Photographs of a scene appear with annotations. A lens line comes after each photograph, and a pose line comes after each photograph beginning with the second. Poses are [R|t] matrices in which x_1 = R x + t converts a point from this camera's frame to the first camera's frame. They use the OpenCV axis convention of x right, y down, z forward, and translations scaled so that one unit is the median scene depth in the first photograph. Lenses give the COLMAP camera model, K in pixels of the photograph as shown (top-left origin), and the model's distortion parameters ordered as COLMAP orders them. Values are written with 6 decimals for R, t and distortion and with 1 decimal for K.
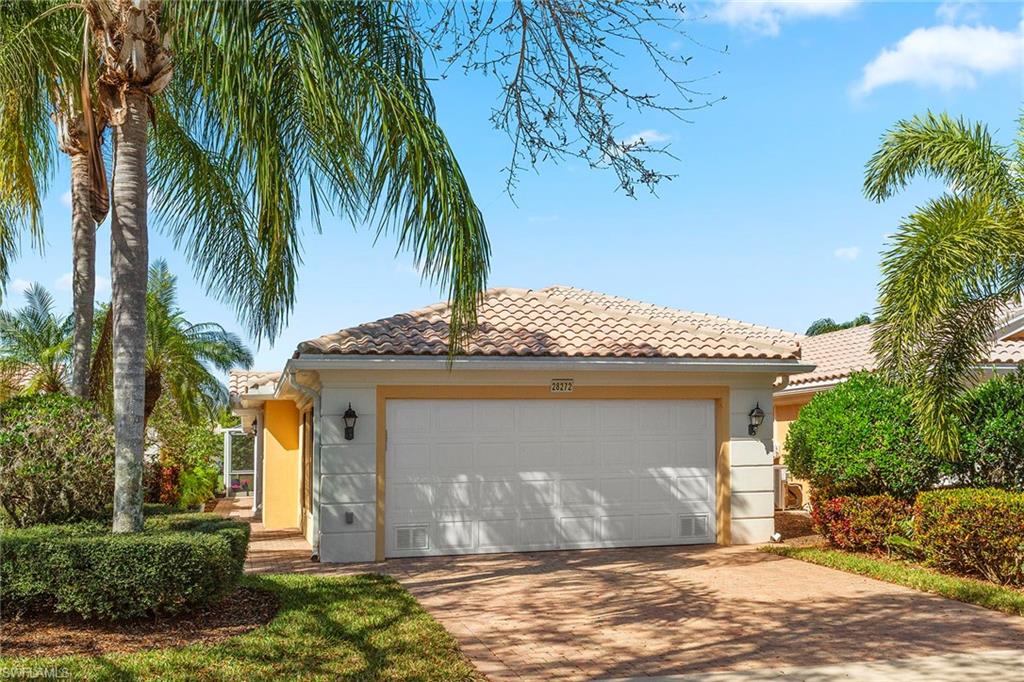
lens RADIAL K [[715.7, 0, 512.0], [0, 715.7, 341.0], [0, 0, 1]] dist [0.001485, 0.000718]
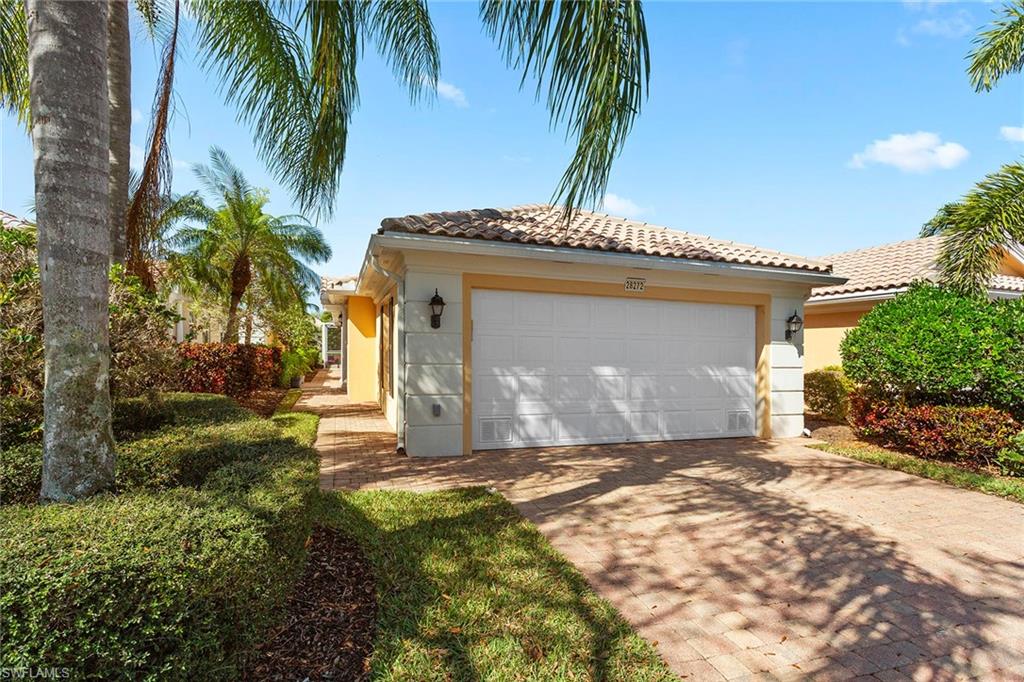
lens RADIAL K [[492.0, 0, 494.7], [0, 492.0, 343.3], [0, 0, 1]] dist [0.002327, 0.000206]
pose [[0.998424, 0.038162, -0.041142, -0.096090], [-0.031573, 0.988129, 0.150348, 0.045492], [0.046391, -0.148812, 0.987777, 0.284216]]
